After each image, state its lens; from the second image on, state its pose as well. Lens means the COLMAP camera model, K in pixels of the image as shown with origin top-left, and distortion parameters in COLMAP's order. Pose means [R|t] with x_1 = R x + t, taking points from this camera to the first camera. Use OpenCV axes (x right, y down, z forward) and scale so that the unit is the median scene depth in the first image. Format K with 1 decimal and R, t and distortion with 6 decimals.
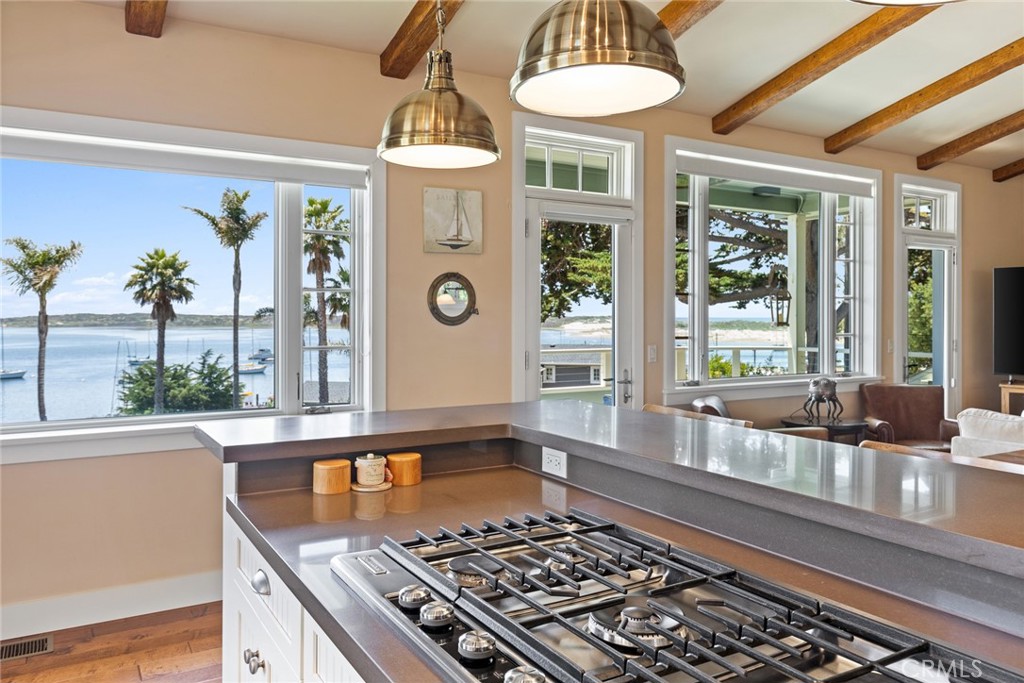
lens RADIAL K [[747.7, 0, 514.9], [0, 747.7, 315.0], [0, 0, 1]] dist [0.000210, 0.000584]
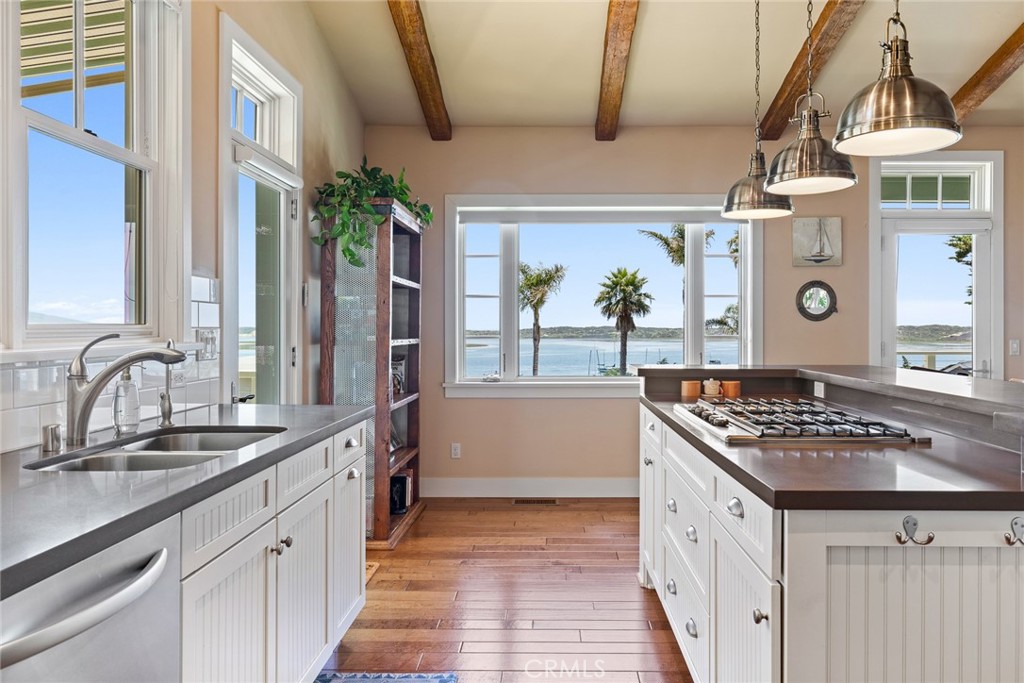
lens RADIAL K [[942.5, 0, 512.0], [0, 942.5, 341.5], [0, 0, 1]] dist [-0.066078, -0.000870]
pose [[0.842712, -0.000712, -0.538365, 0.234998], [0.001471, 0.999998, 0.000979, 0.031927], [0.538363, -0.001617, 0.842711, -0.452314]]
